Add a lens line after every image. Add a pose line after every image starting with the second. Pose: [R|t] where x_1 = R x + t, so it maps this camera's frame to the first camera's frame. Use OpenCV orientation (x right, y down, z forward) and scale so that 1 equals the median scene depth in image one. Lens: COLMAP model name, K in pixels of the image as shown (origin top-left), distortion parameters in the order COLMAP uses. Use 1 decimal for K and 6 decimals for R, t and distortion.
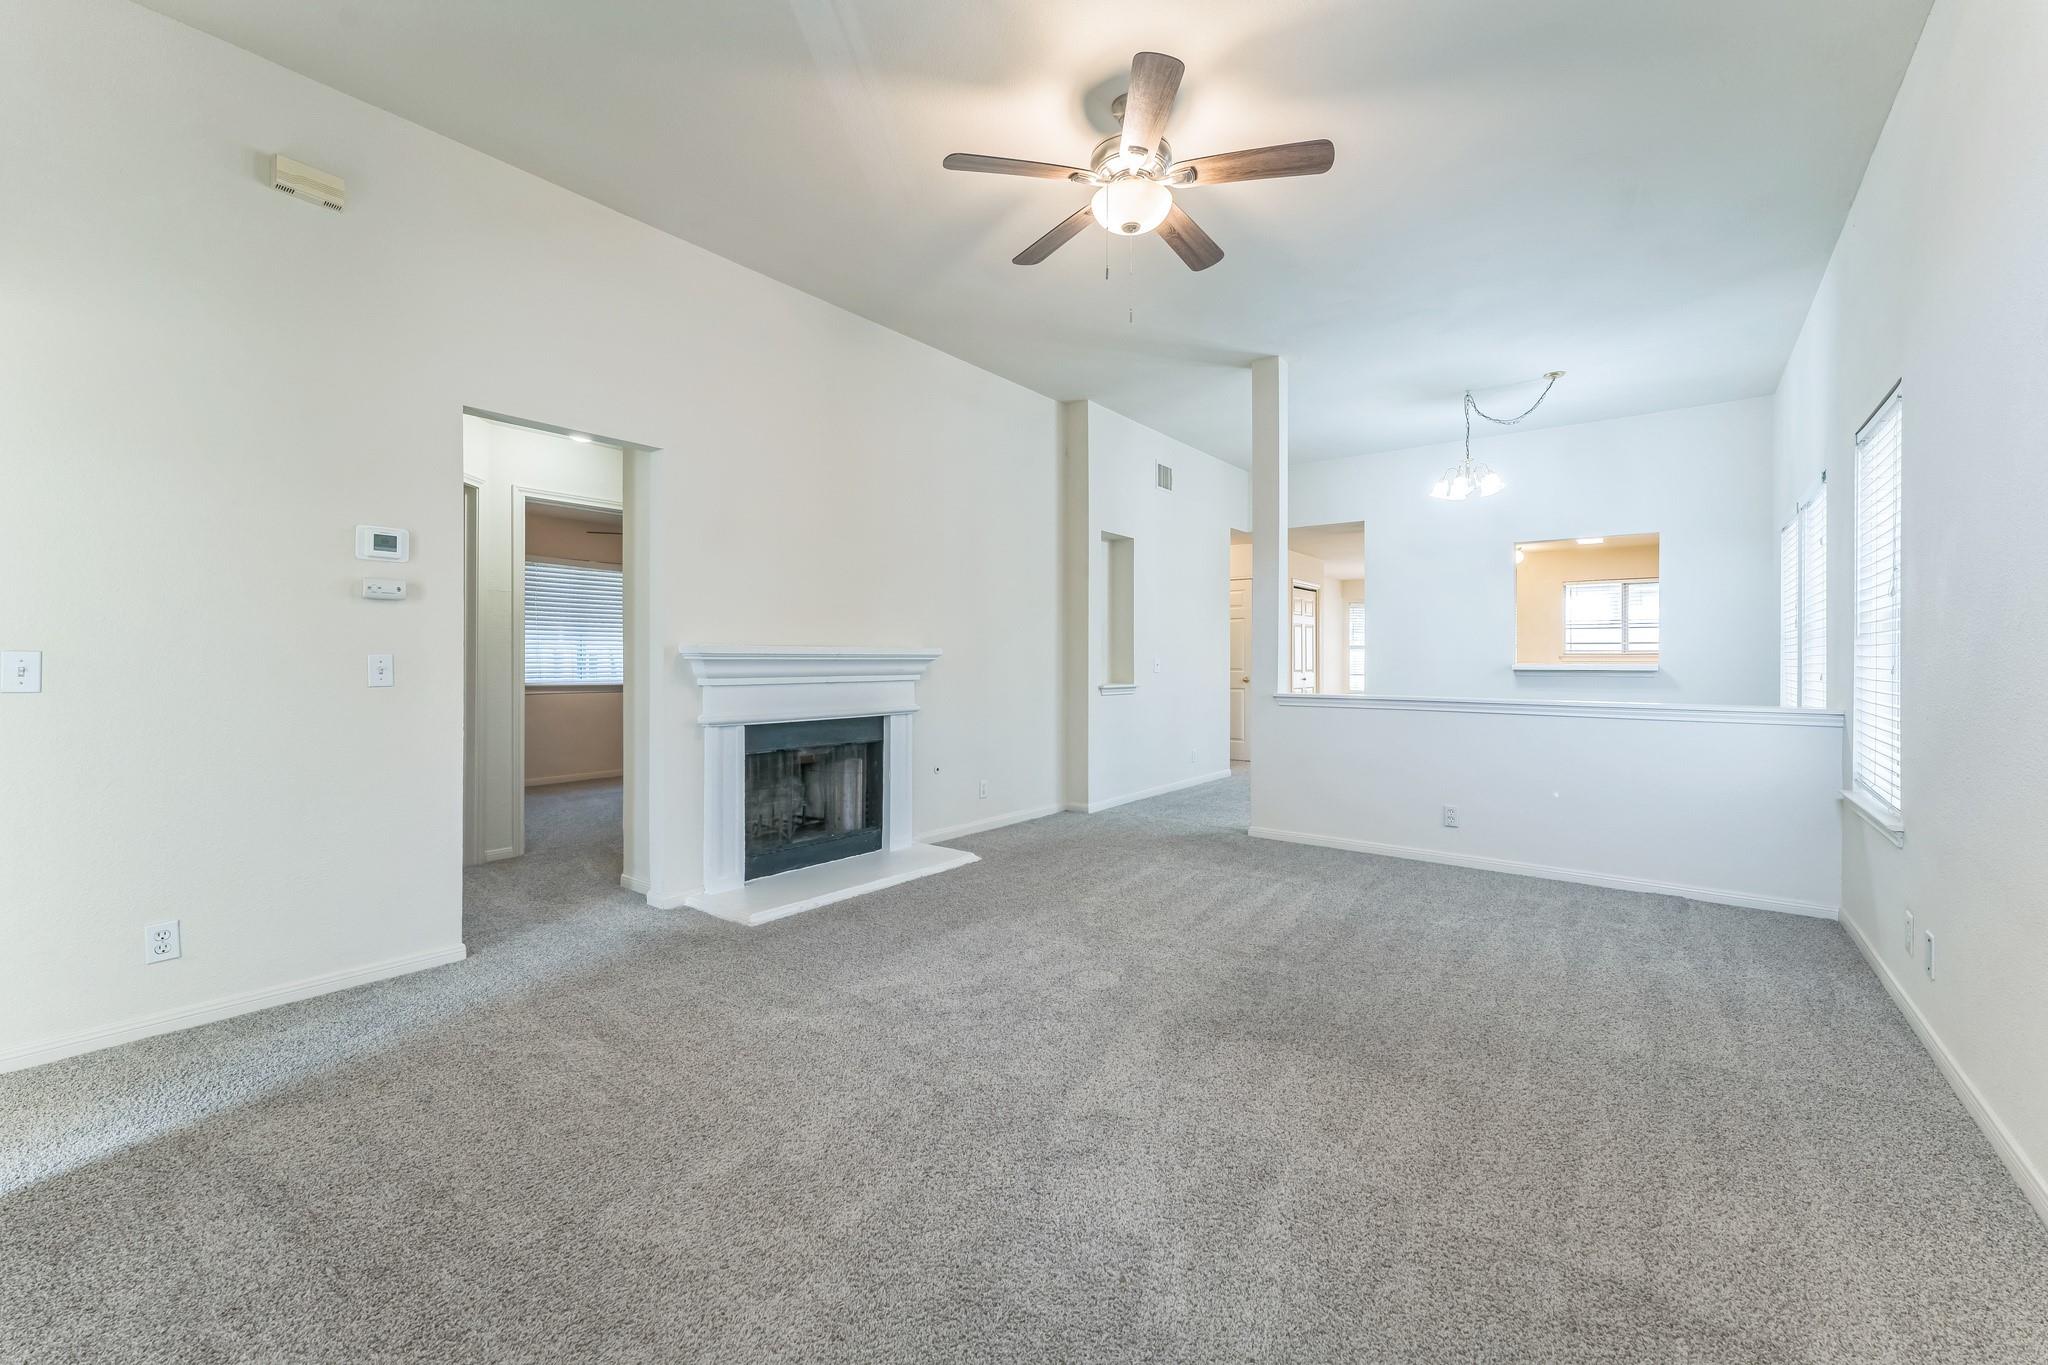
lens RADIAL K [[811.9, 0, 1022.1], [0, 811.9, 670.1], [0, 0, 1]] dist [-0.003787, 0.000471]
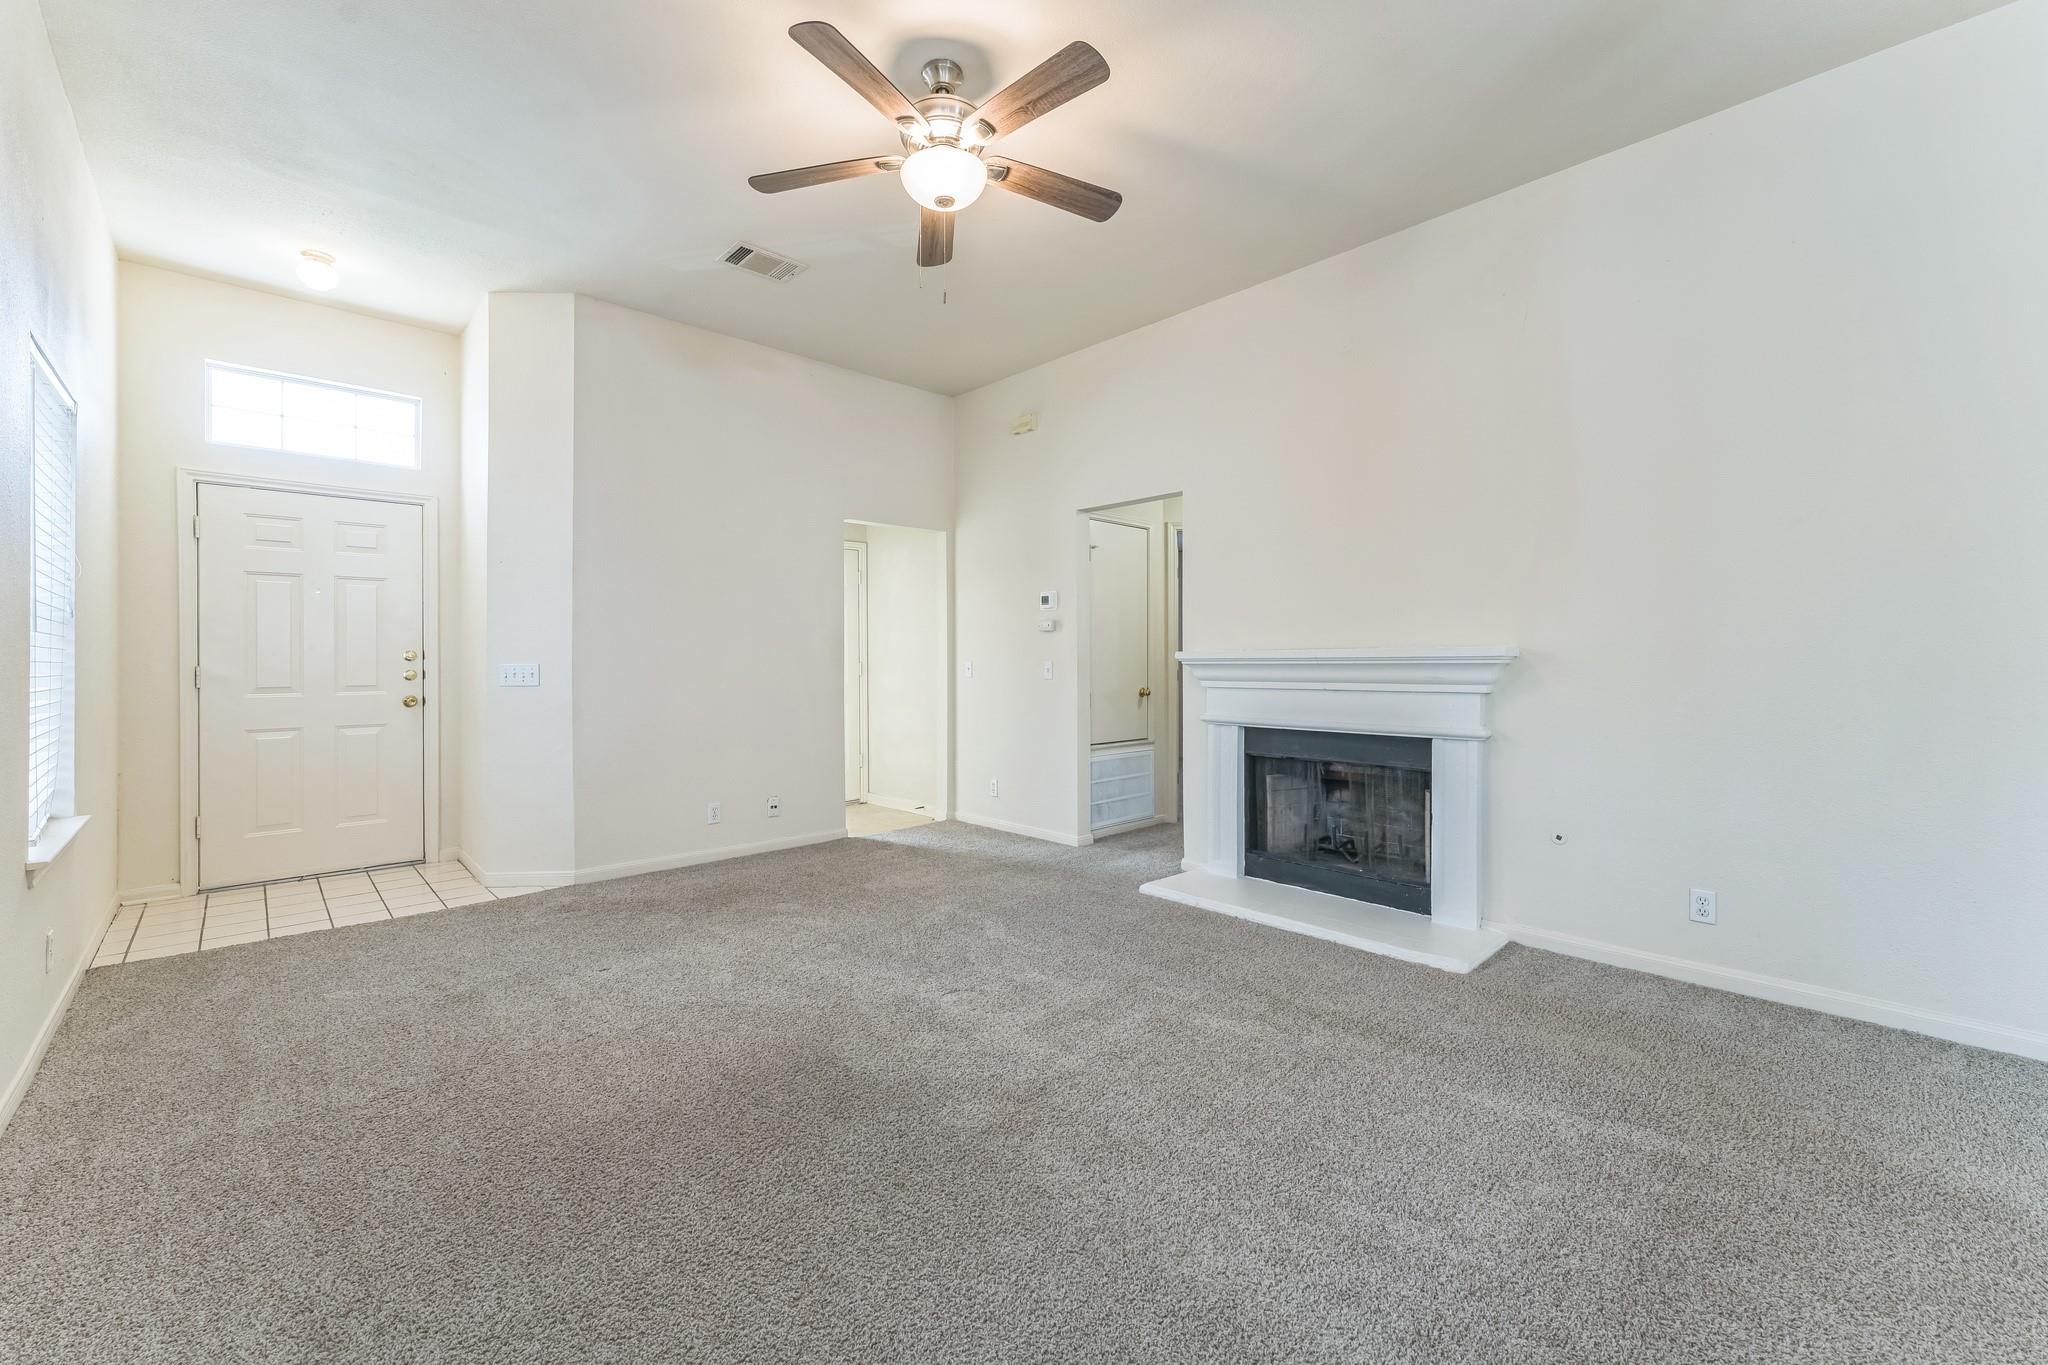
lens RADIAL K [[811.9, 0, 1022.1], [0, 811.9, 670.1], [0, 0, 1]] dist [-0.003787, 0.000471]
pose [[-0.145645, 0.012776, -0.989254, 0.666221], [-0.004510, 0.999898, 0.013578, -0.016202], [0.989327, 0.006439, -0.145572, 0.784989]]
